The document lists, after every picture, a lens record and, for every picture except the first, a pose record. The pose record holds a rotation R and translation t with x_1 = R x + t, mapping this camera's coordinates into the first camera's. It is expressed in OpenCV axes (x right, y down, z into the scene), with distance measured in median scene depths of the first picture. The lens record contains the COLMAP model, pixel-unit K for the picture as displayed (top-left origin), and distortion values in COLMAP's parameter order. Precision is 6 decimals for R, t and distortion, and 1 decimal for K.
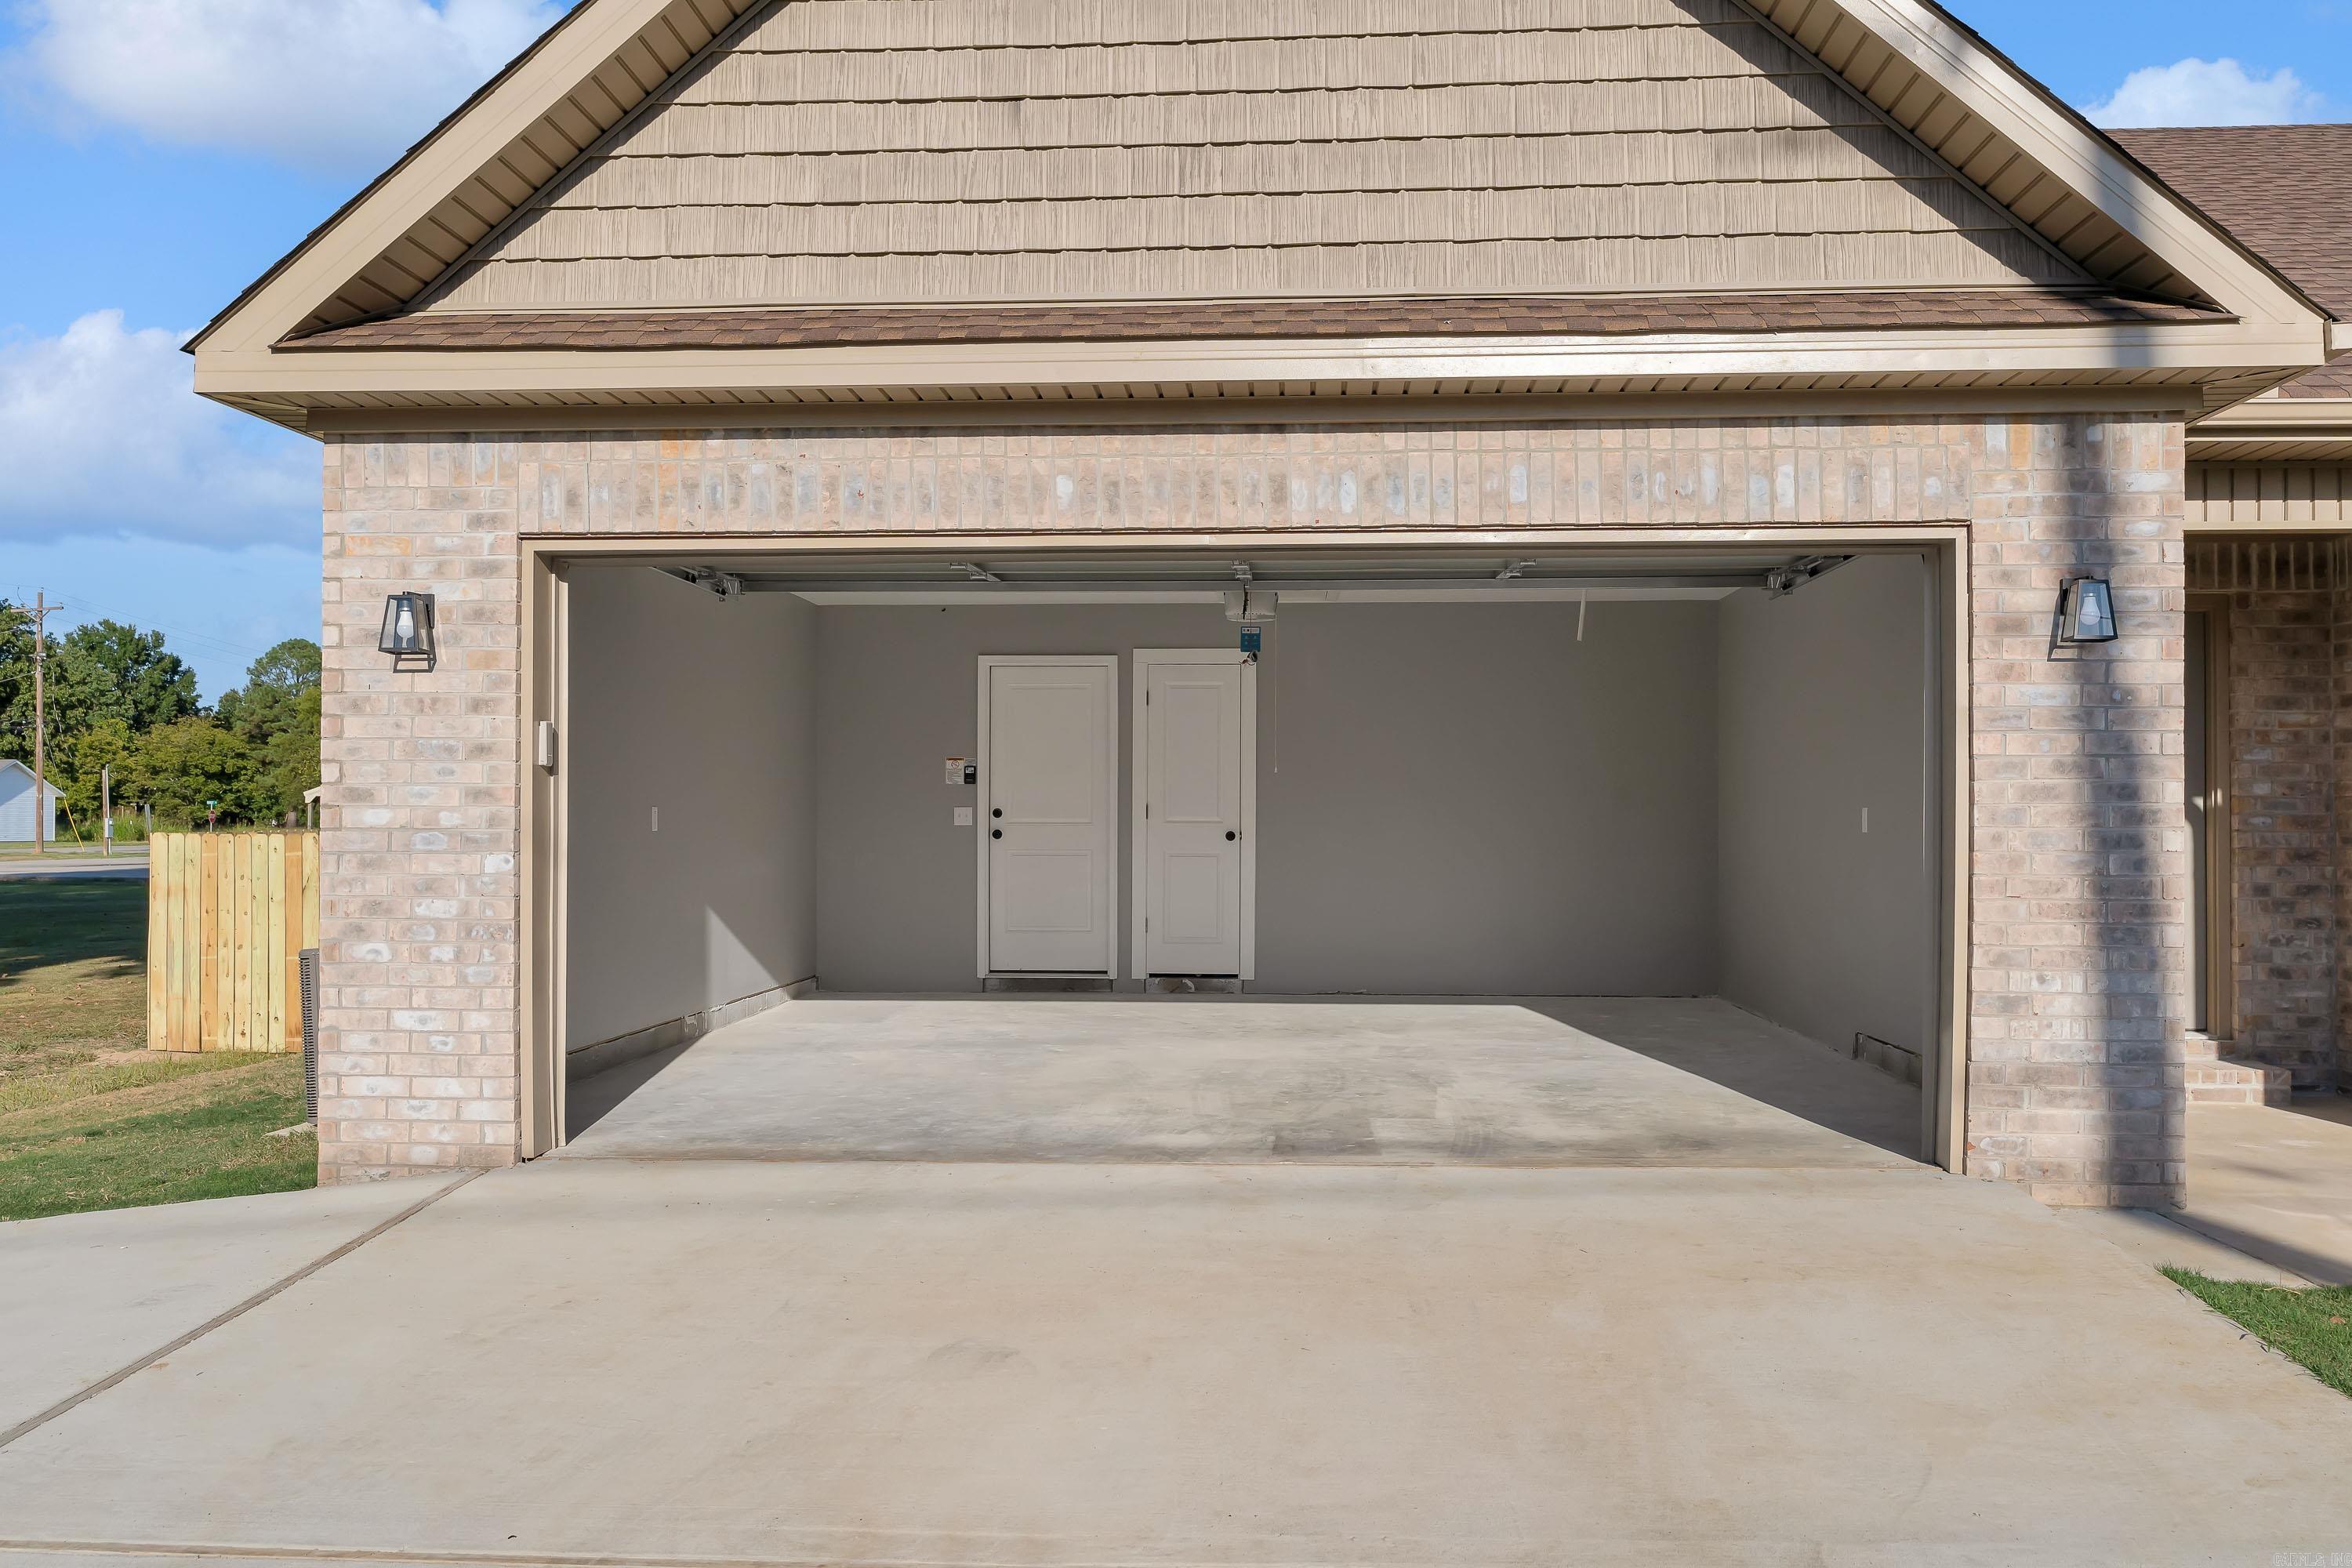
lens RADIAL K [[1989.2, 0, 1176.9], [0, 1989.2, 796.8], [0, 0, 1]] dist [0.004194, -0.003539]
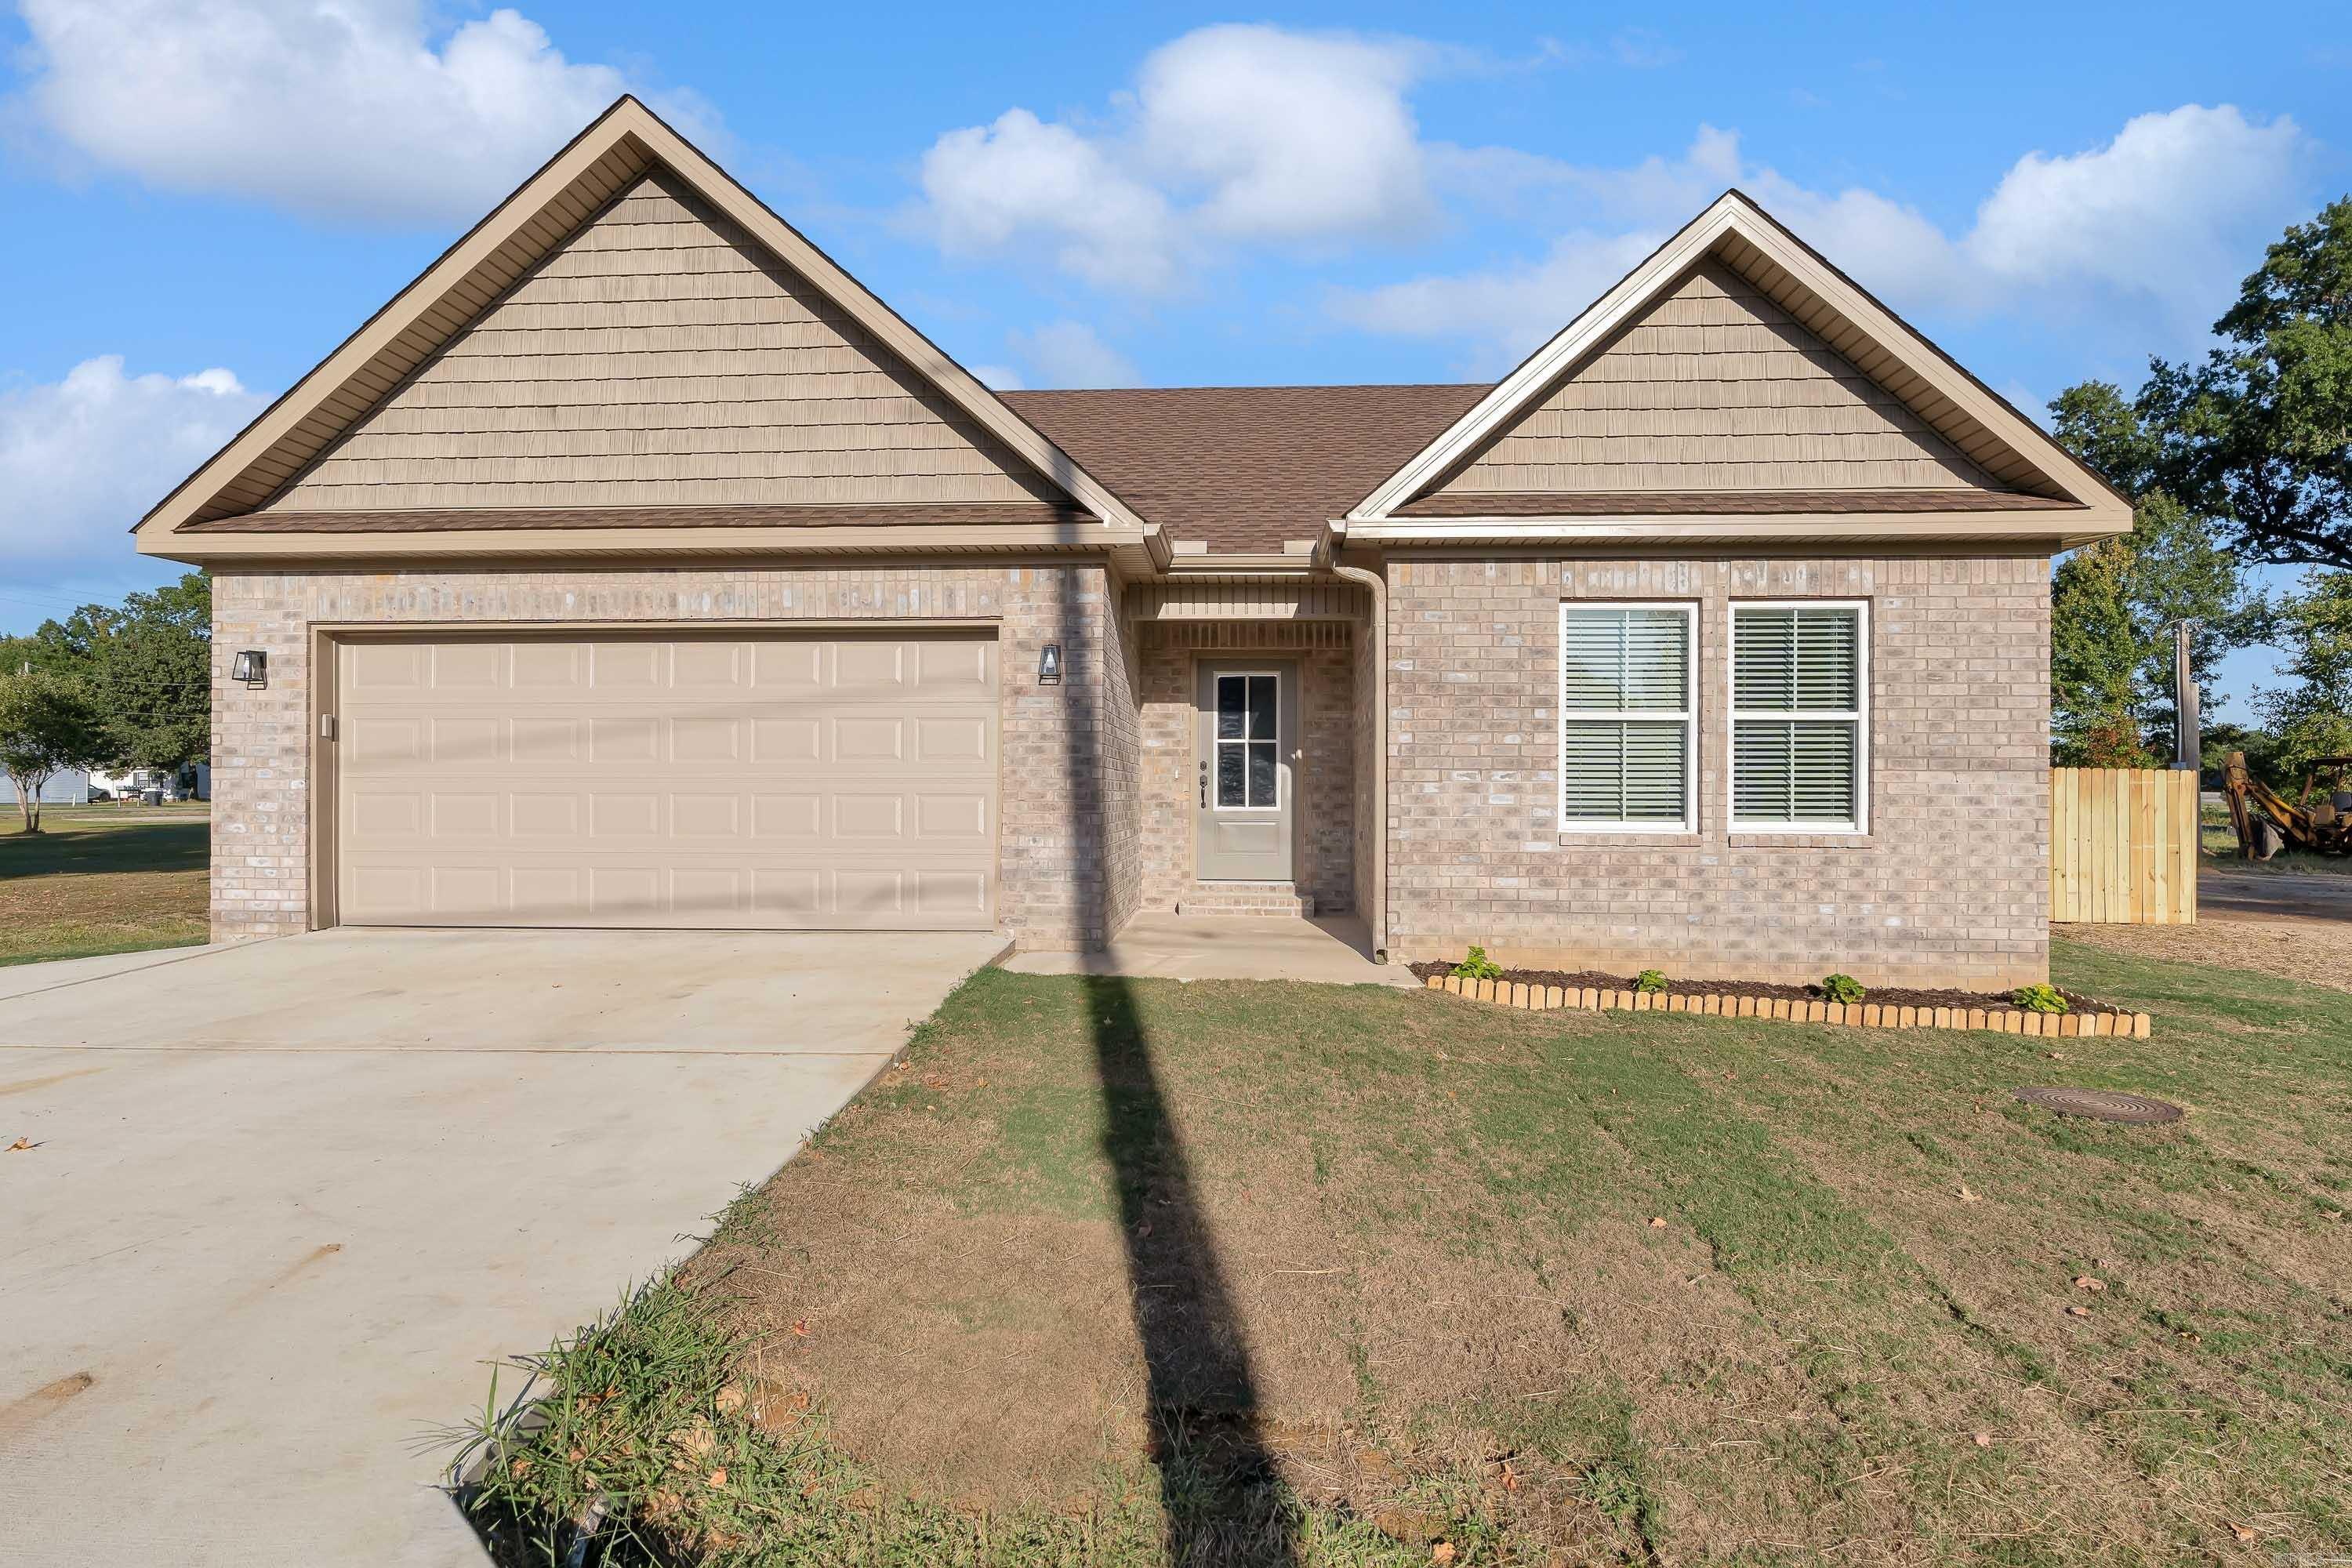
lens RADIAL K [[1317.8, 0, 1175.5], [0, 1317.8, 785.5], [0, 0, 1]] dist [-0.002881, 0.001562]
pose [[0.999997, 0.000903, 0.002101, 0.549575], [-0.000921, 0.999961, 0.008813, 0.021945], [-0.002093, -0.008815, 0.999959, -0.342229]]
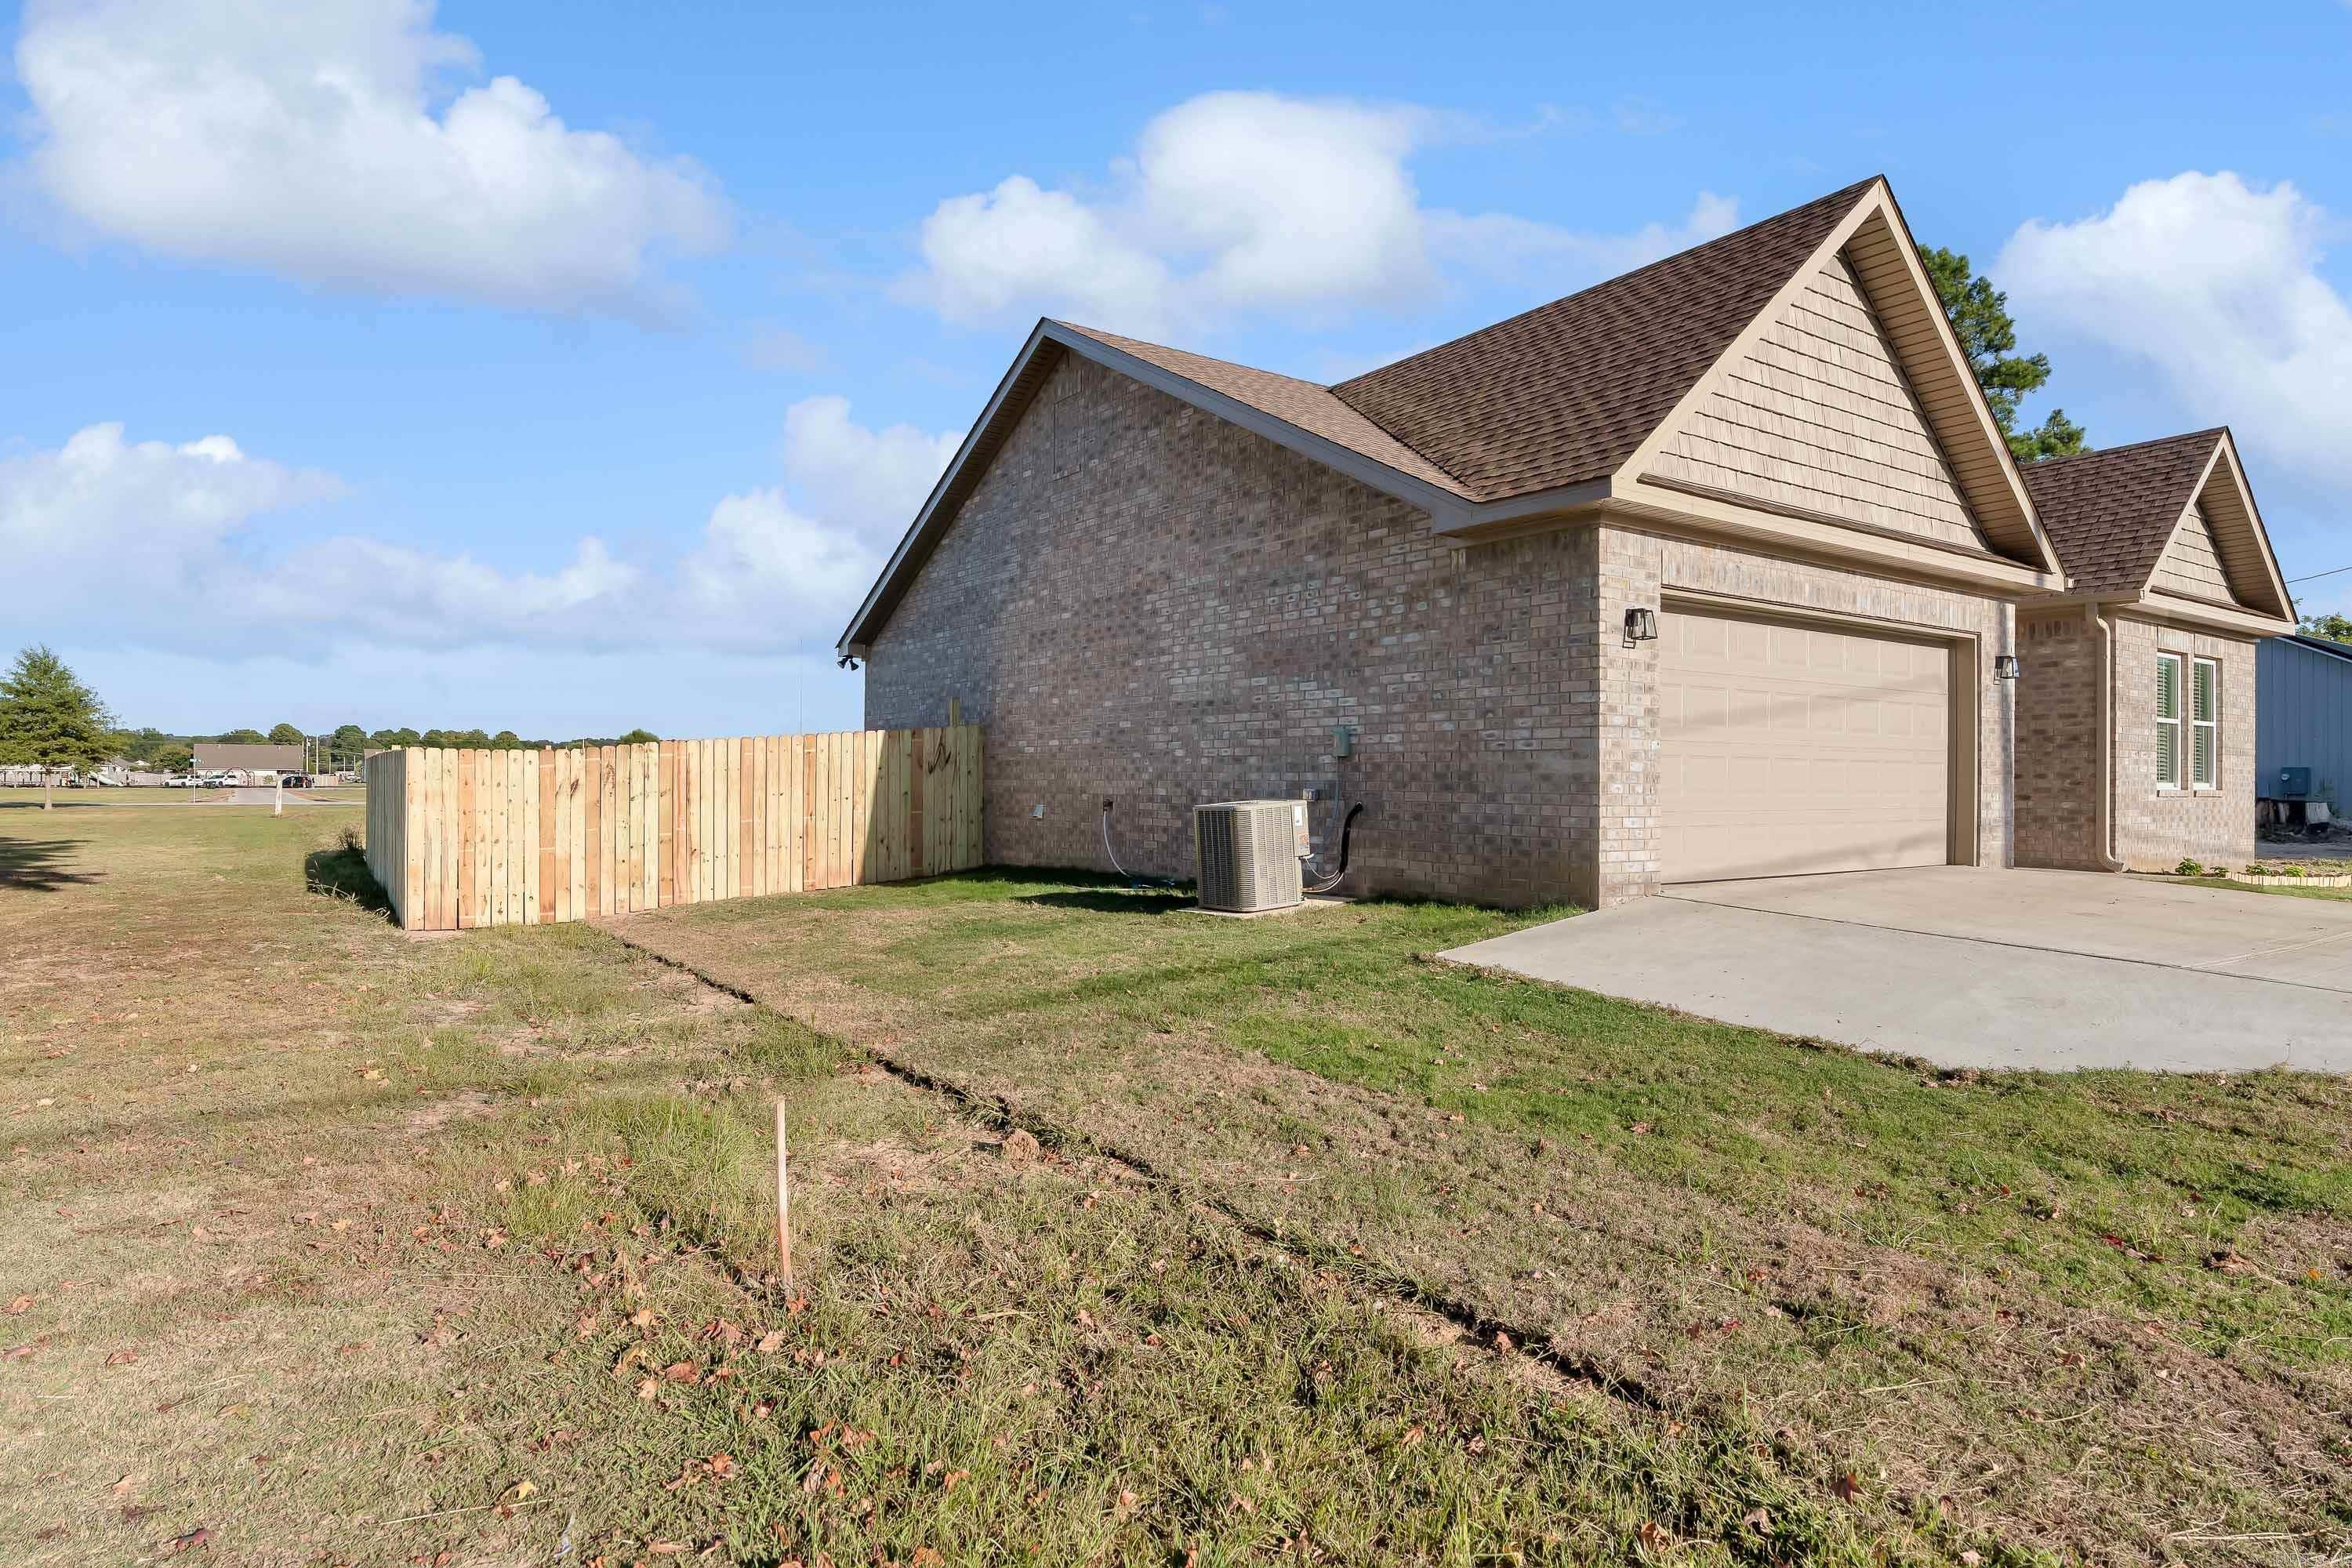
lens RADIAL K [[1302.3, 0, 1174.9], [0, 1302.3, 777.2], [0, 0, 1]] dist [-0.001764, -0.000095]
pose [[0.782142, 0.005358, 0.623077, -1.552198], [-0.010849, 0.999929, 0.005021, 0.064829], [-0.623005, -0.010686, 0.782144, 0.264485]]
